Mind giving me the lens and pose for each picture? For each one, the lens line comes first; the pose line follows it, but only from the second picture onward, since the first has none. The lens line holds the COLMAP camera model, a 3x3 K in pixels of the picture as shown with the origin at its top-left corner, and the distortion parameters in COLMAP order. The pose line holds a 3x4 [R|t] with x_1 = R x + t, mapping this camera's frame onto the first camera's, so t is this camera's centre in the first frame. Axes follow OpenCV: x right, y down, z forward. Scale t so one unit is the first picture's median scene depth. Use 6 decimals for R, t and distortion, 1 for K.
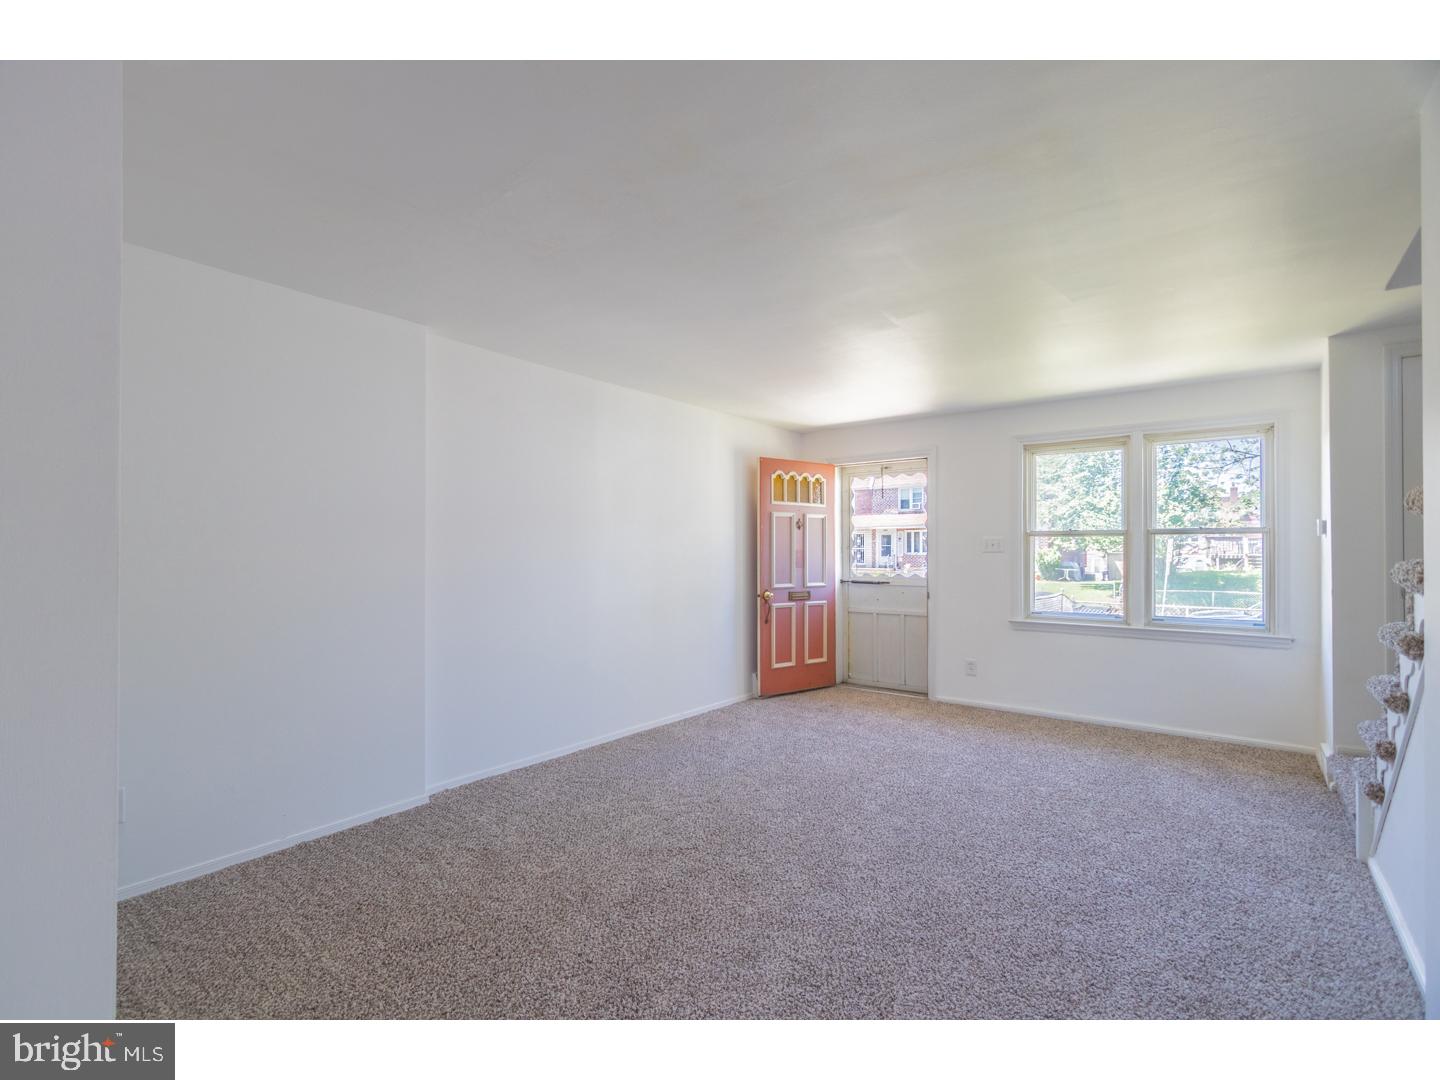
lens RADIAL K [[677.3, 0, 700.8], [0, 677.3, 544.5], [0, 0, 1]] dist [0.008728, -0.004975]
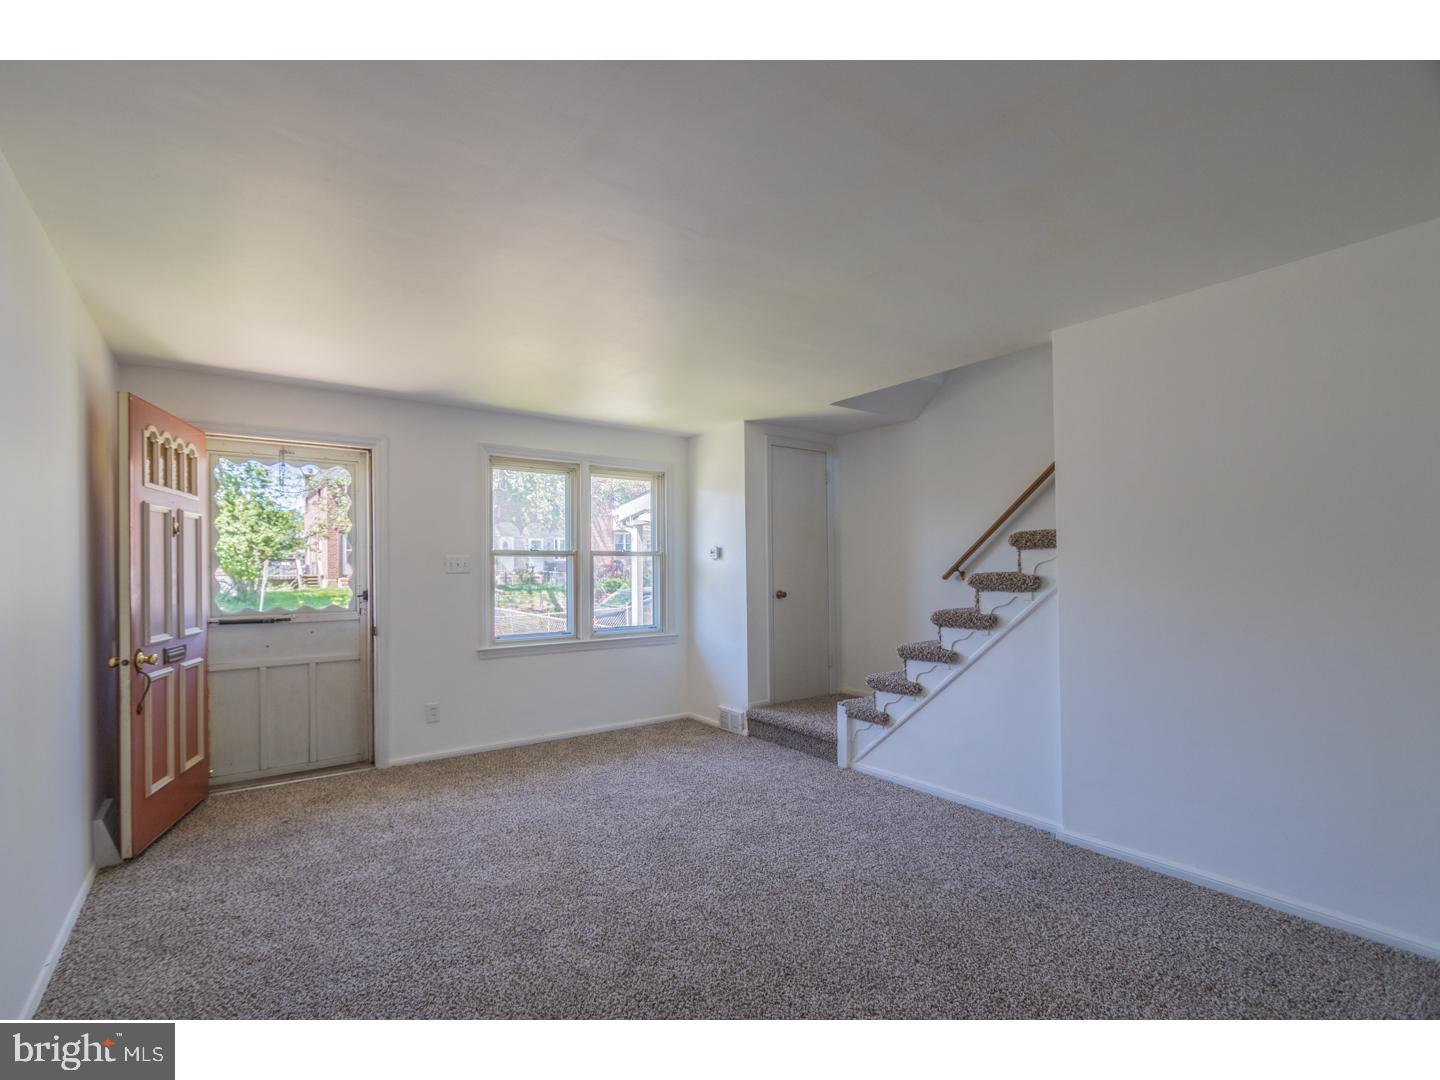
lens RADIAL K [[677.3, 0, 703.1], [0, 677.3, 561.5], [0, 0, 1]] dist [0.008728, -0.004975]
pose [[0.251642, 0.008465, 0.967783, -0.334168], [-0.001254, 0.999964, -0.008420, 0.003423], [-0.967820, 0.000905, 0.251644, 0.497318]]
